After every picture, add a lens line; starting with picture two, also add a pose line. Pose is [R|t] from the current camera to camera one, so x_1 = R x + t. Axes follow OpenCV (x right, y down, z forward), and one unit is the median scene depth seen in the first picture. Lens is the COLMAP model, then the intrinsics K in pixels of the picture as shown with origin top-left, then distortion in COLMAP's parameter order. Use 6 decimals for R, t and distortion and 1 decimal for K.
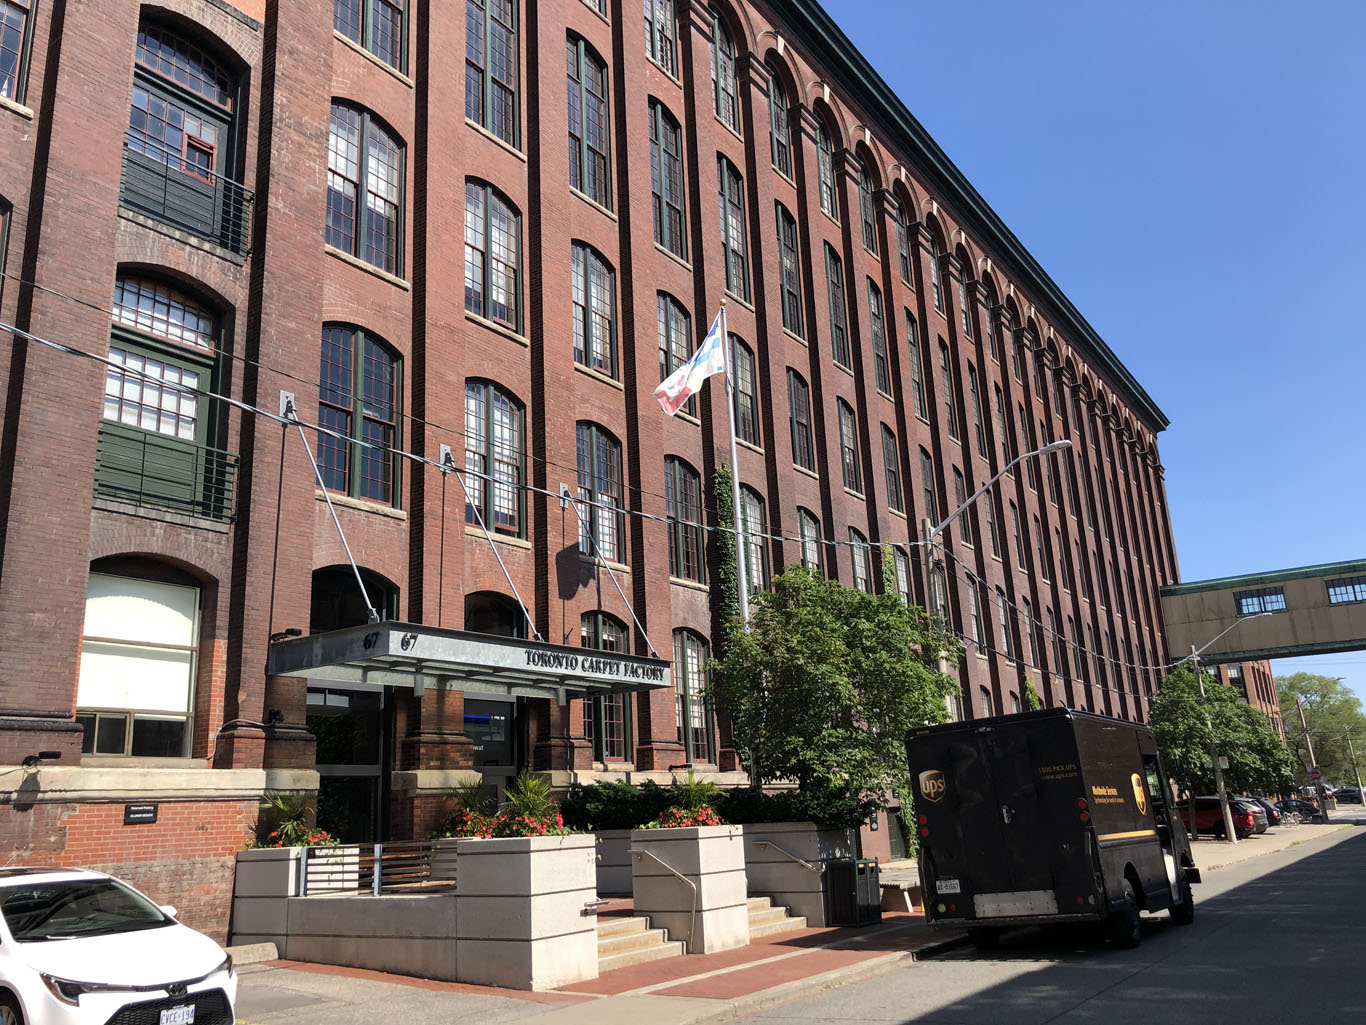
lens RADIAL K [[1129.2, 0, 683.0], [0, 1129.2, 512.5], [0, 0, 1]] dist [0.004834, -0.004631]
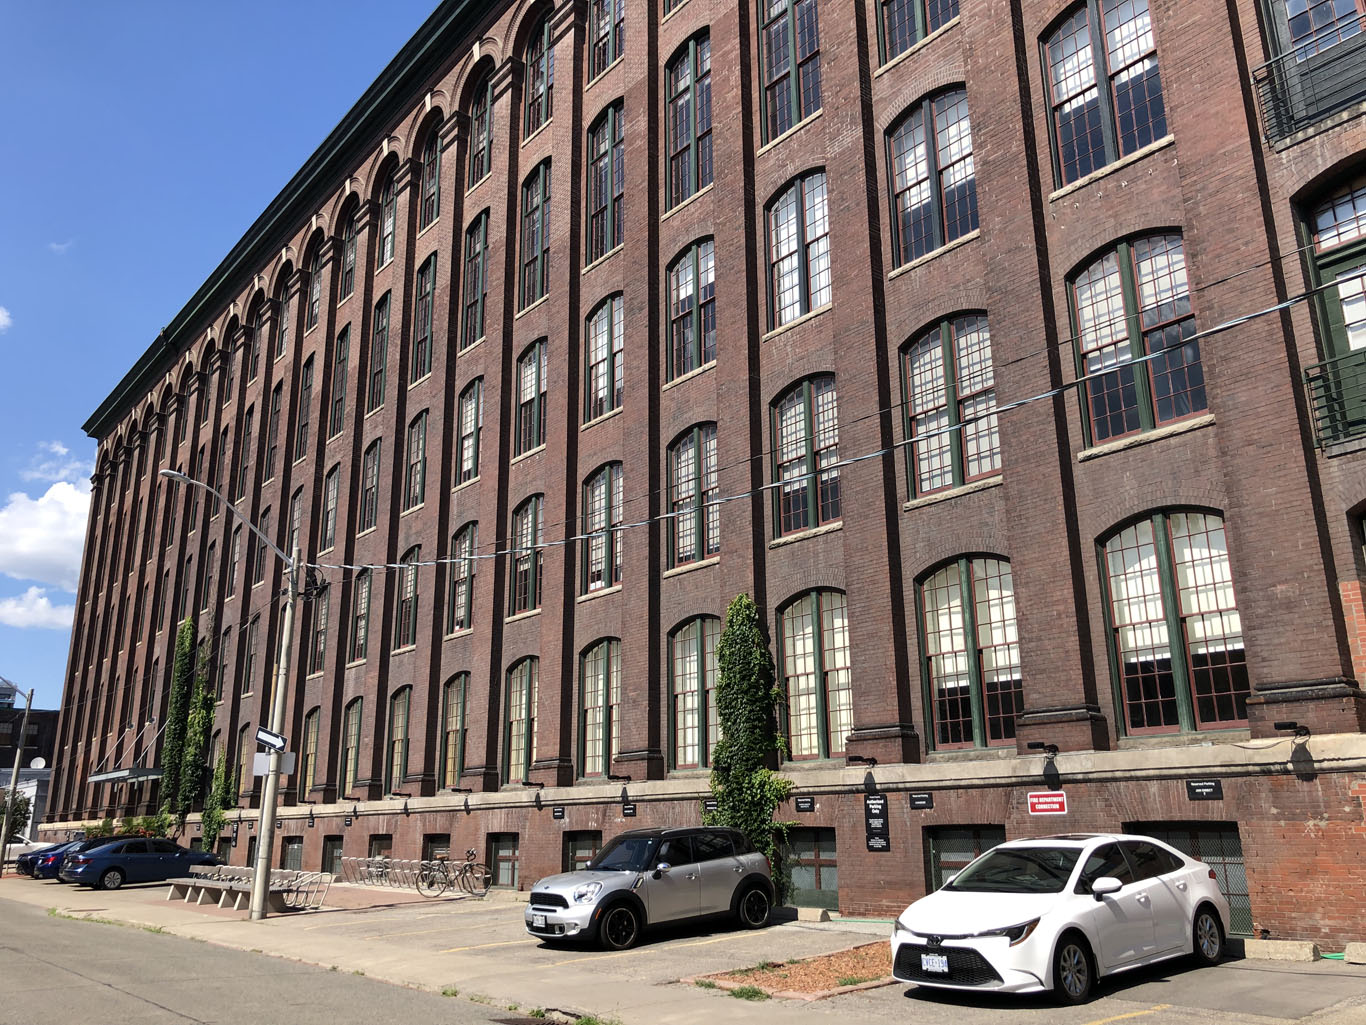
lens RADIAL K [[1104.4, 0, 683.0], [0, 1104.4, 512.5], [0, 0, 1]] dist [0.007510, 0.002348]
pose [[-0.278535, -0.211159, -0.936926, 0.411507], [0.278568, 0.915834, -0.289220, 0.132333], [0.919140, -0.341555, -0.196270, 0.575760]]
